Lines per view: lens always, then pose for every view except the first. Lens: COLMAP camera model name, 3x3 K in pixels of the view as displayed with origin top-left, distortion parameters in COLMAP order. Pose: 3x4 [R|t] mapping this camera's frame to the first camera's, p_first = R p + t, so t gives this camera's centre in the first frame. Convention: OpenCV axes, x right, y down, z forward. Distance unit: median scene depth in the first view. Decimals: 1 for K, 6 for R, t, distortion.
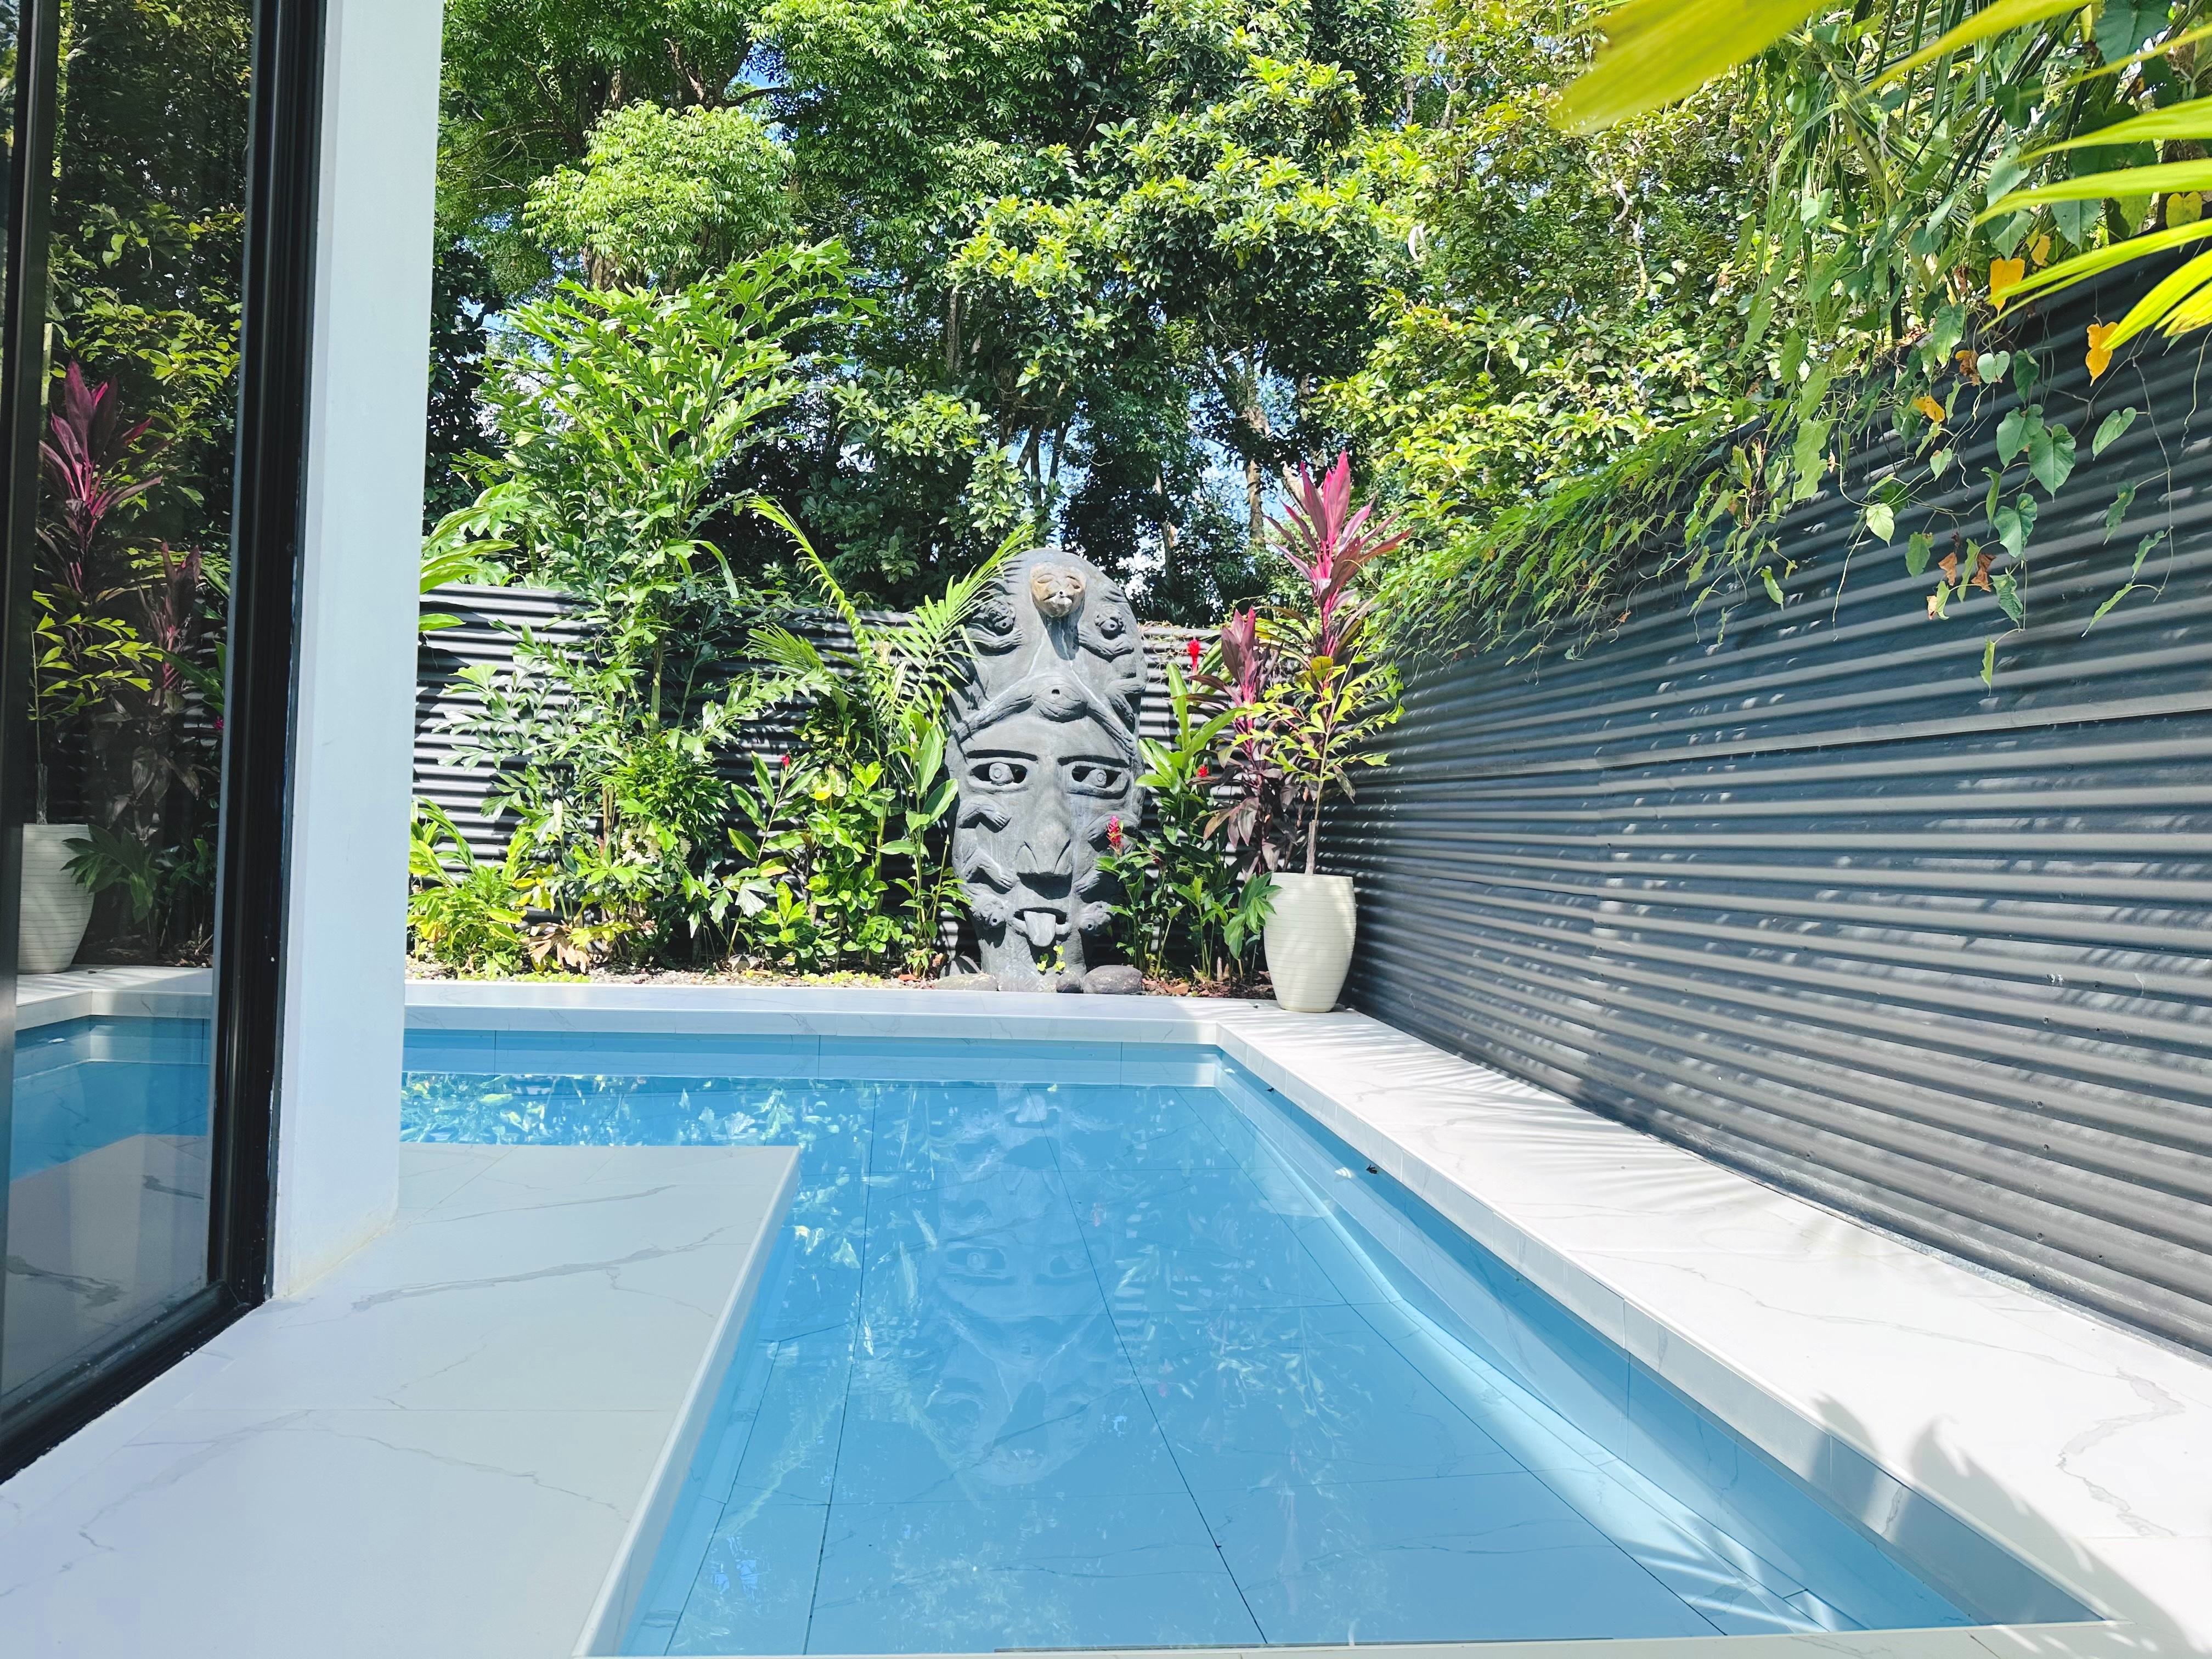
lens RADIAL K [[1535.1, 0, 1106.0], [0, 1535.1, 829.5], [0, 0, 1]] dist [-0.000419, -0.000331]
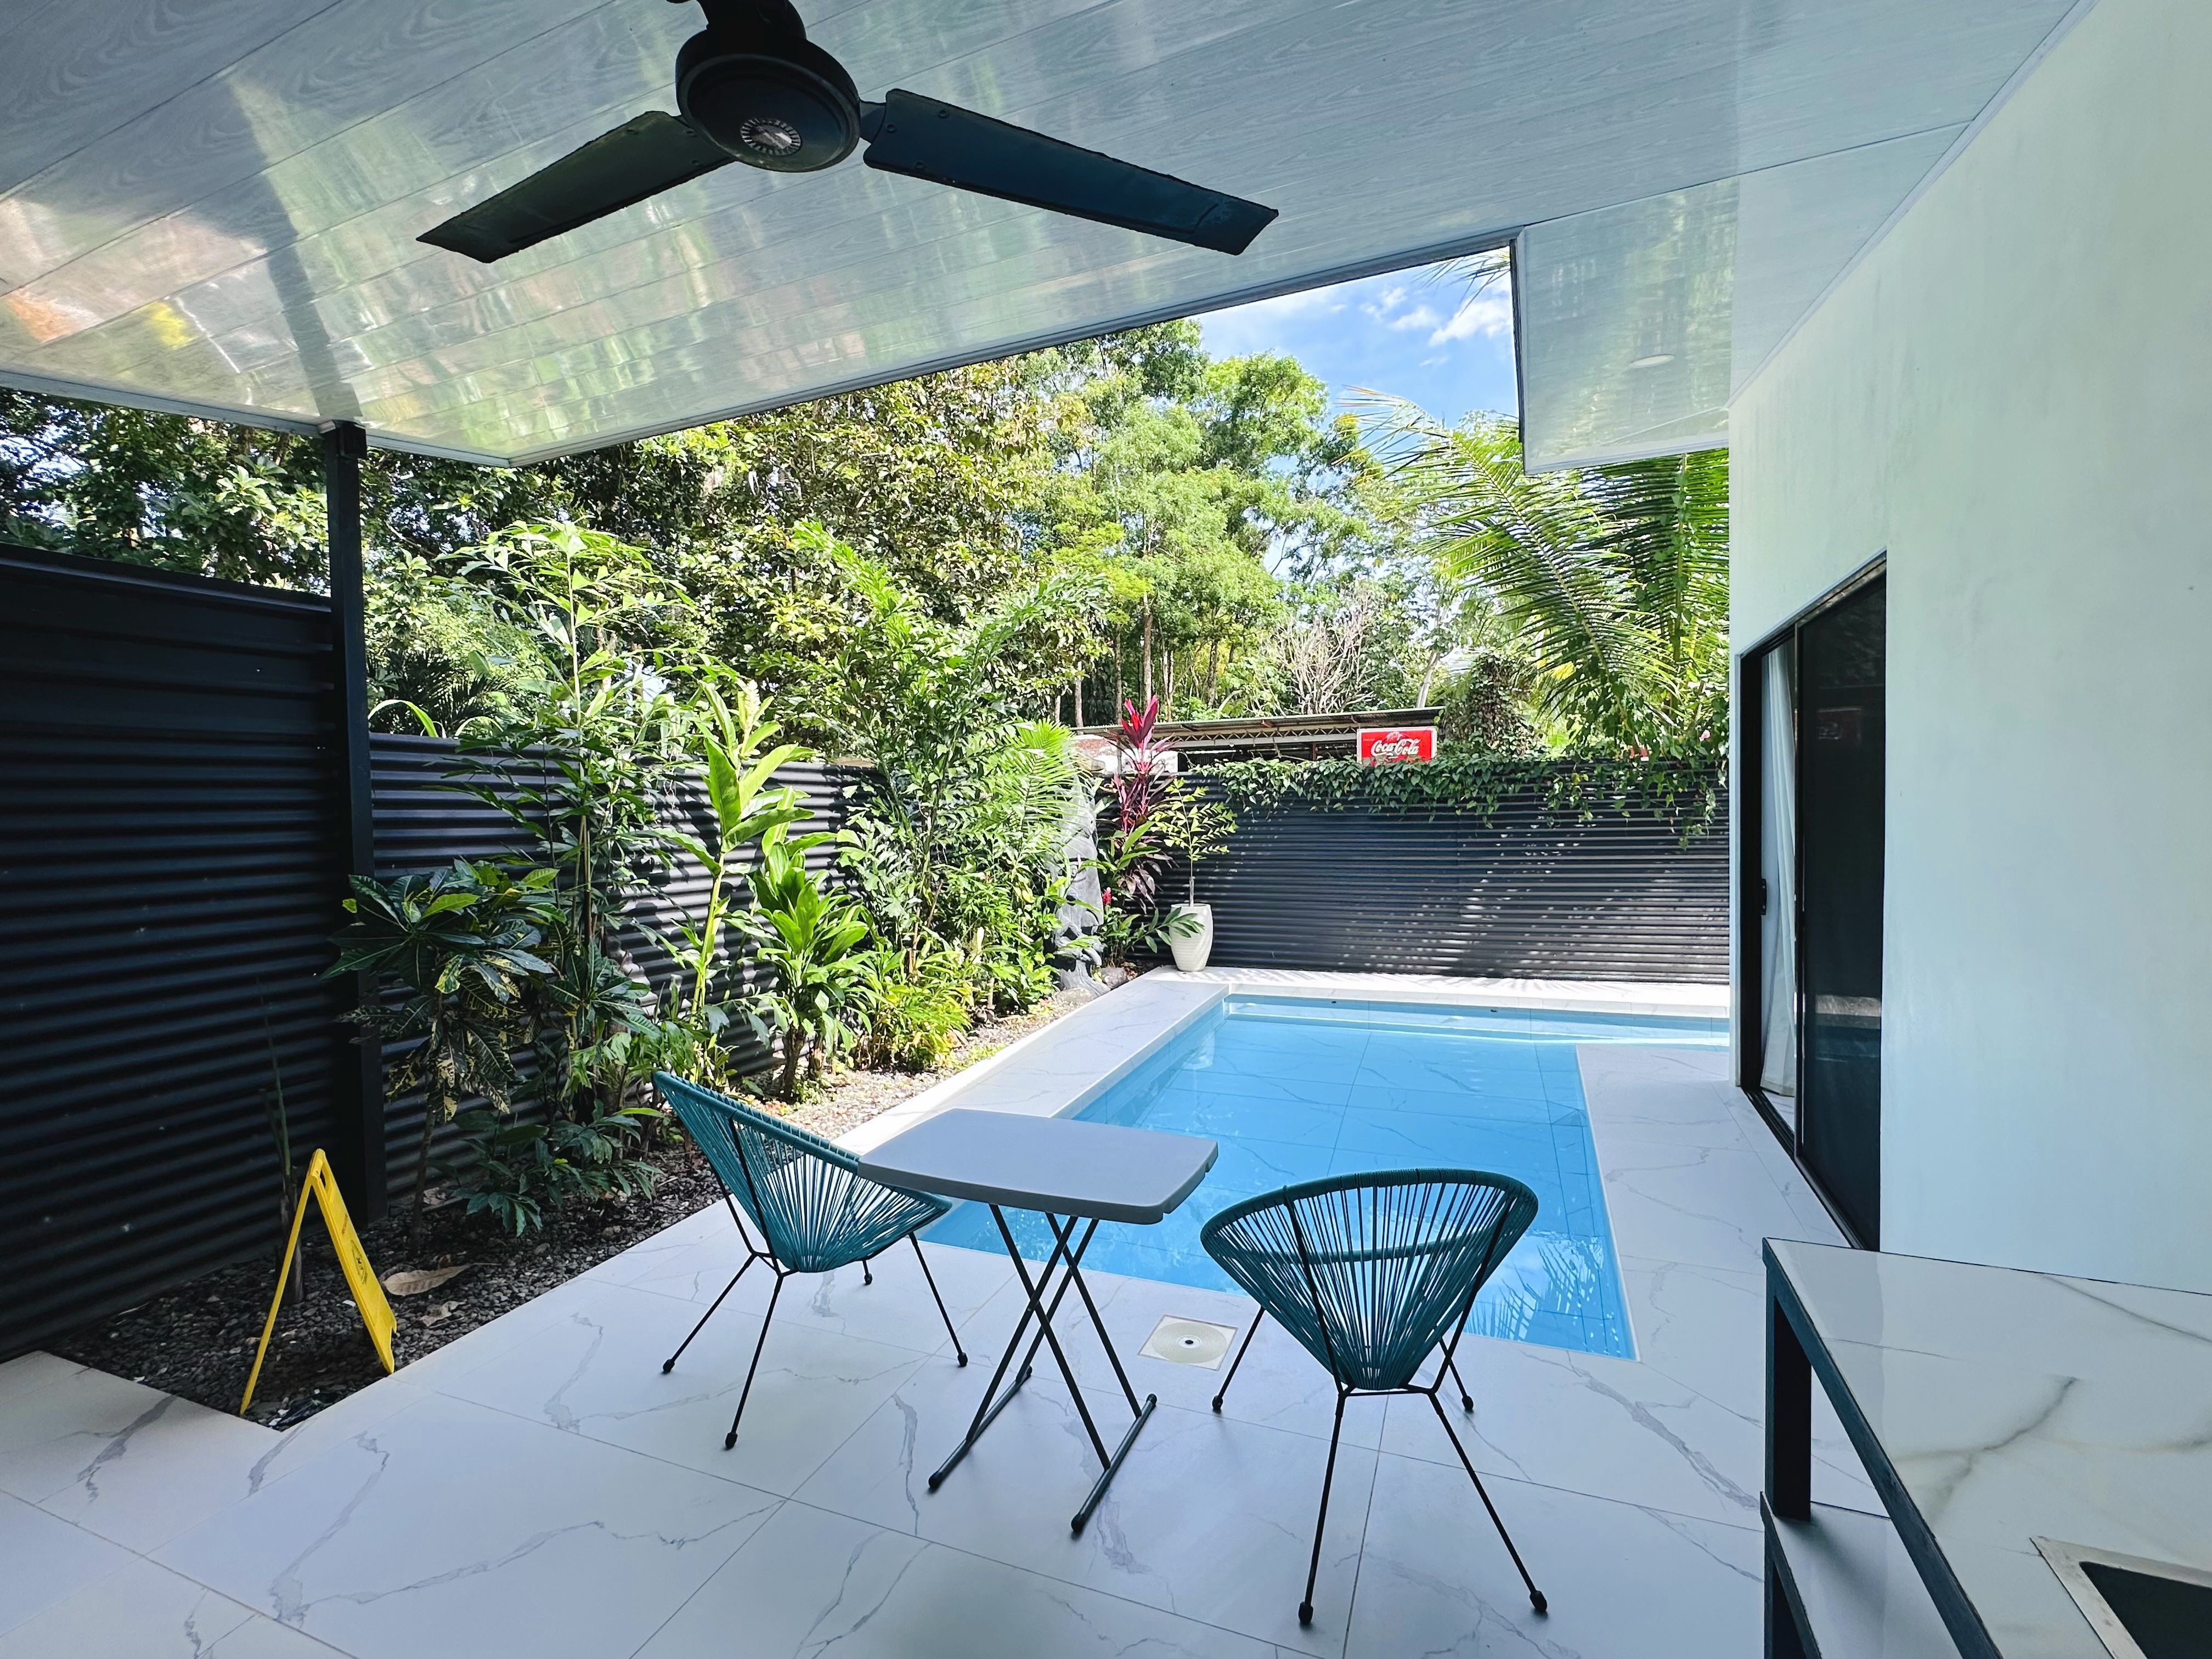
lens RADIAL K [[983.4, 0, 1106.0], [0, 983.4, 829.5], [0, 0, 1]] dist [0.000031, -0.000002]
pose [[0.464084, -0.075681, 0.882552, -0.994900], [0.039997, 0.997118, 0.064474, -0.149333], [-0.884888, 0.005378, 0.465773, 0.436685]]
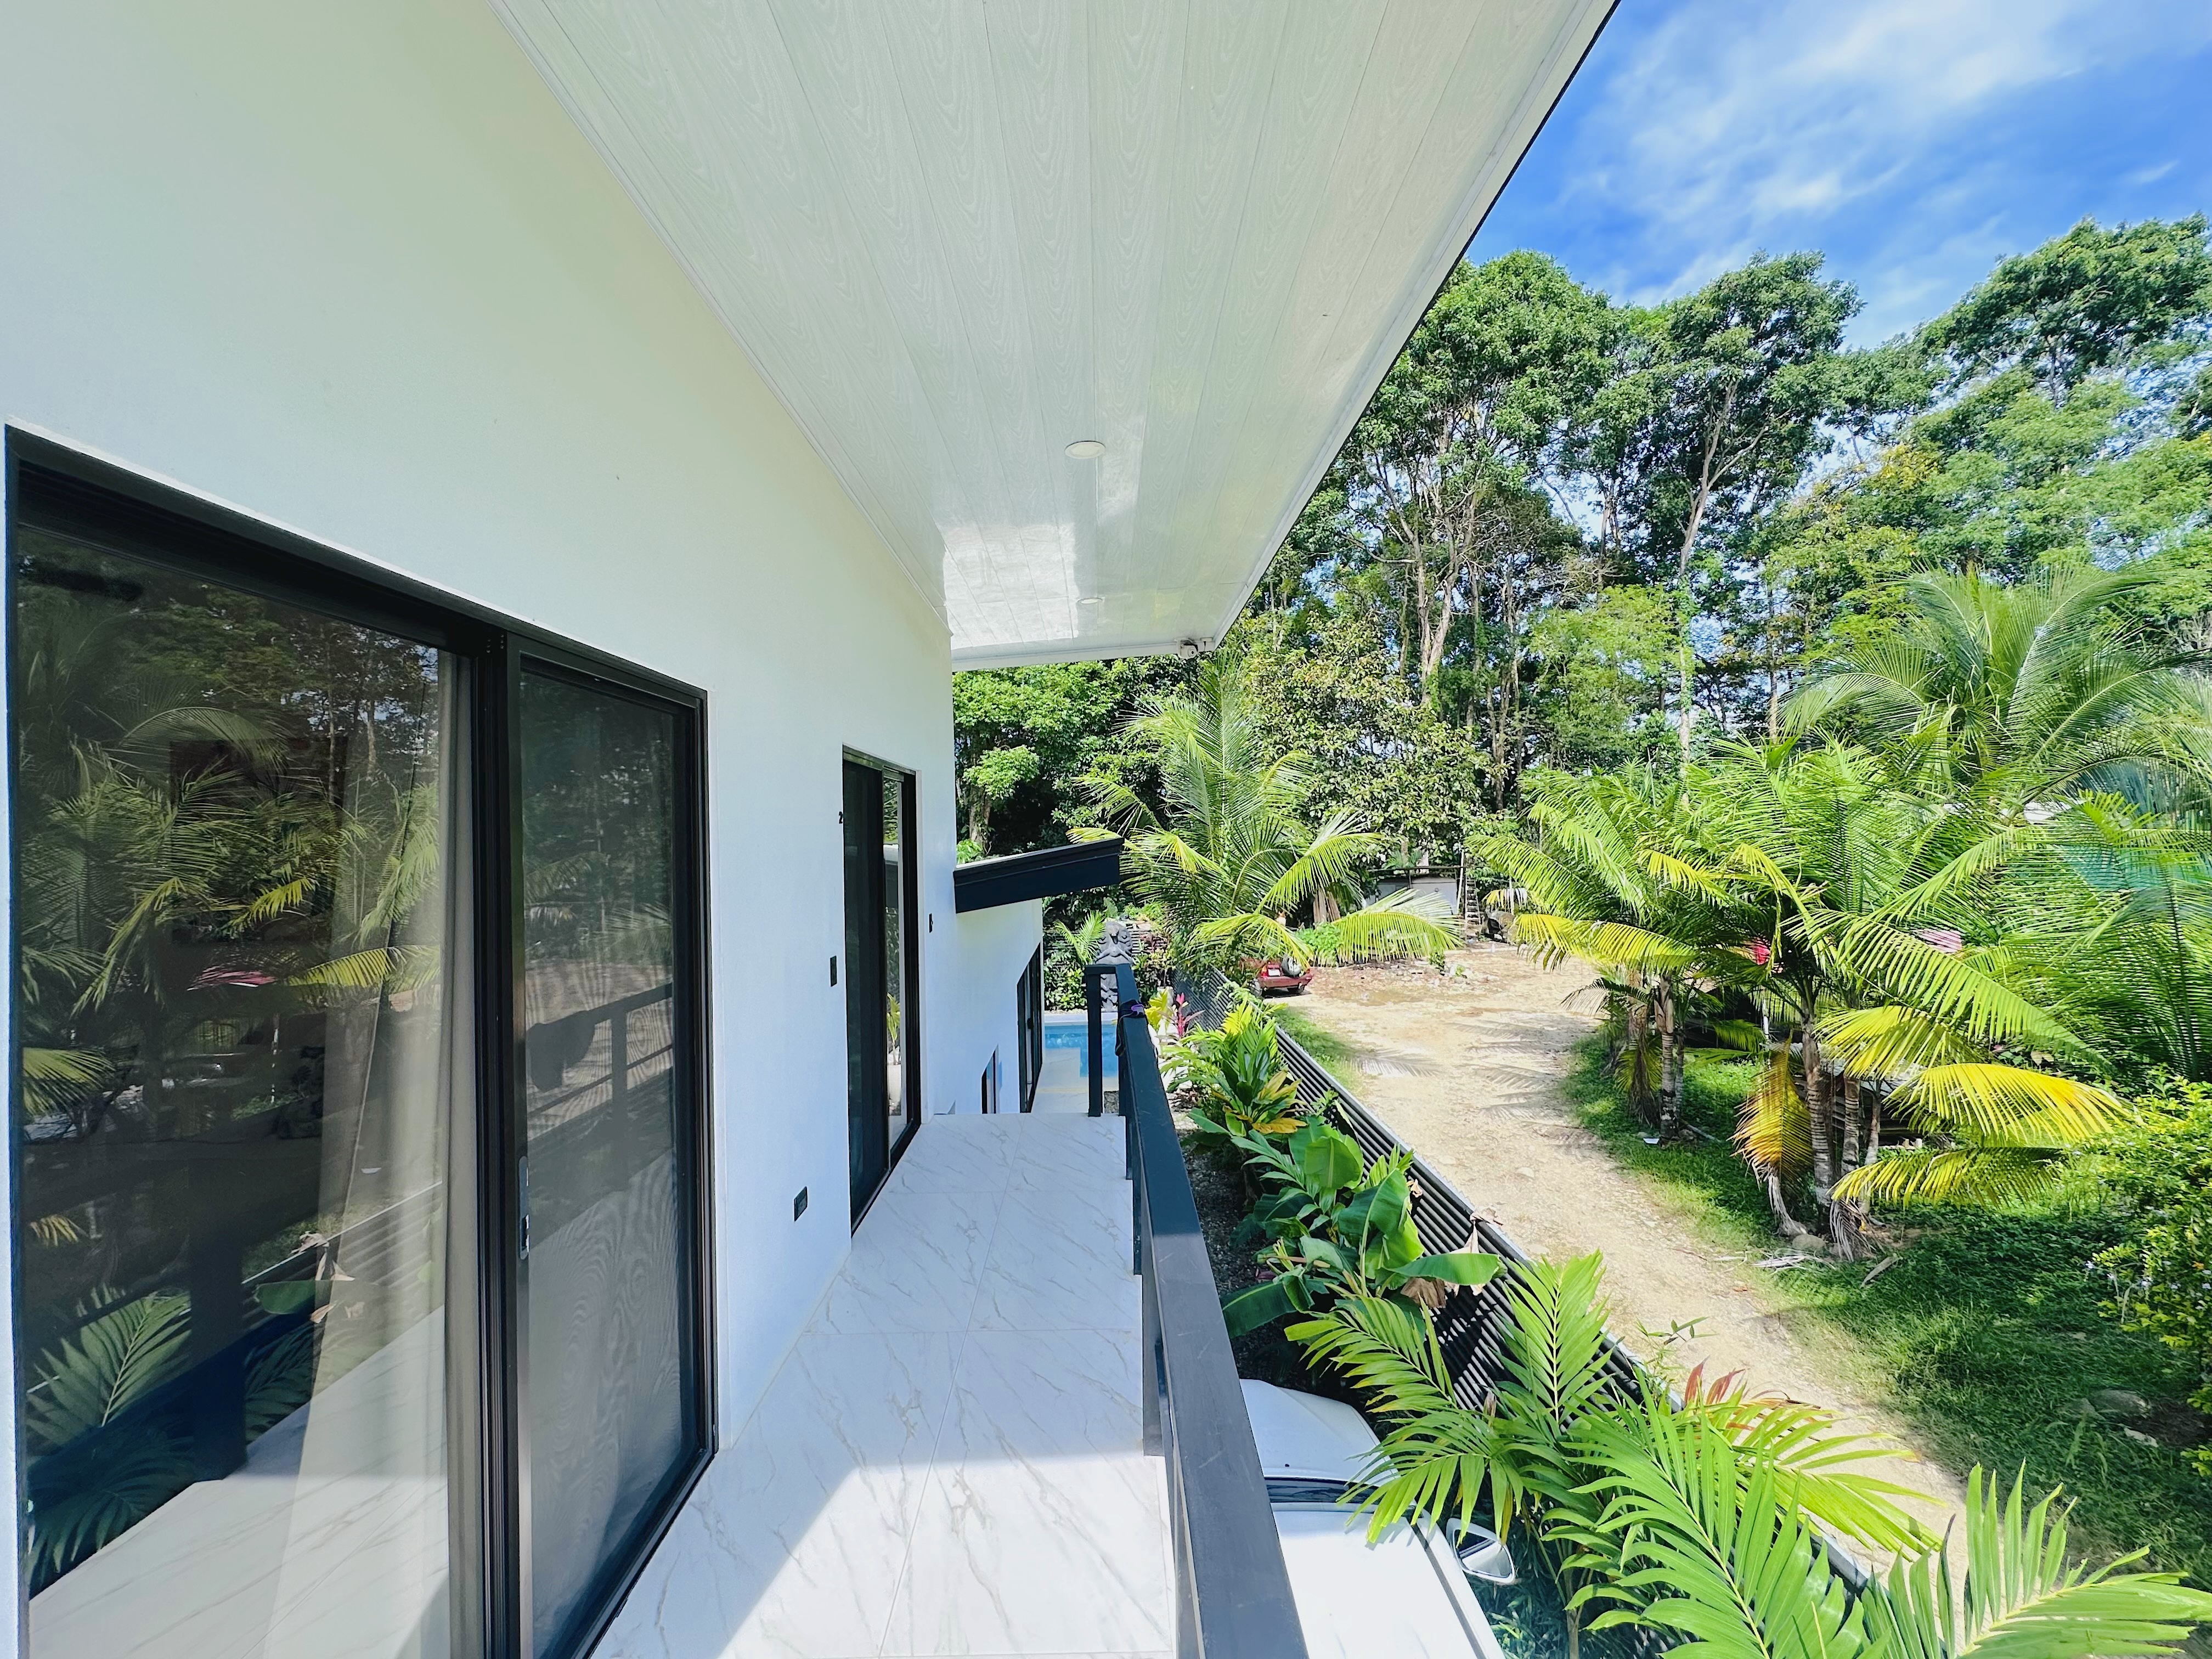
lens RADIAL K [[882.8, 0, 1106.0], [0, 882.8, 829.5], [0, 0, 1]] dist [-0.002840, 0.000265]
pose [[0.994544, -0.062157, -0.083775, 0.213086], [0.061183, 0.998026, -0.014154, -0.458609], [0.084489, 0.008951, 0.996384, -1.930373]]
